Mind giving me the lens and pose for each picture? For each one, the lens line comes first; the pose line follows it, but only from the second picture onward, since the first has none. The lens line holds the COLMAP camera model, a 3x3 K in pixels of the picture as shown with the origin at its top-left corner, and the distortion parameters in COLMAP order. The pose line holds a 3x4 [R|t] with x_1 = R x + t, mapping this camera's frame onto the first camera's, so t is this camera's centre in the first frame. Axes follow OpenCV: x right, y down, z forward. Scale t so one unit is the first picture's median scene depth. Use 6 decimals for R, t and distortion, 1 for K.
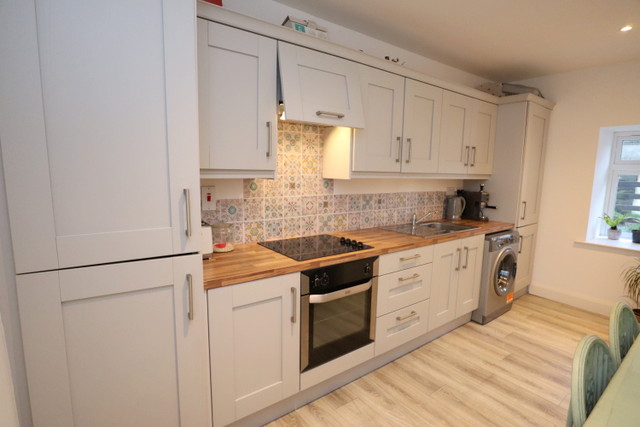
lens RADIAL K [[325.4, 0, 320.6], [0, 325.4, 215.6], [0, 0, 1]] dist [-0.028732, 0.001033]
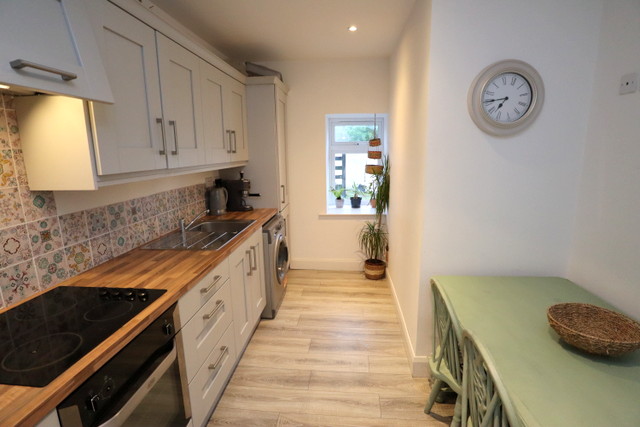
lens RADIAL K [[325.4, 0, 320.6], [0, 325.4, 215.6], [0, 0, 1]] dist [-0.028732, 0.001033]
pose [[0.664135, -0.175526, 0.726715, -0.060088], [0.129072, 0.984372, 0.119802, -0.069849], [-0.736386, 0.014234, 0.676411, 0.261560]]
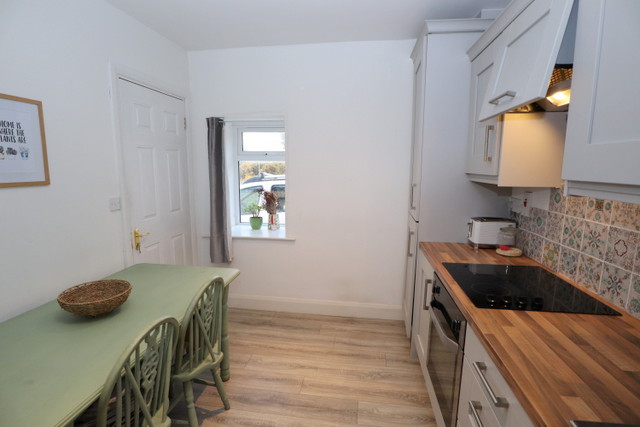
lens RADIAL K [[325.4, 0, 320.6], [0, 325.4, 215.6], [0, 0, 1]] dist [-0.028732, 0.001033]
pose [[-0.703038, 0.081923, -0.706418, 0.600539], [-0.121762, 0.964807, 0.233068, -0.128264], [0.700651, 0.249870, -0.668321, 0.909270]]
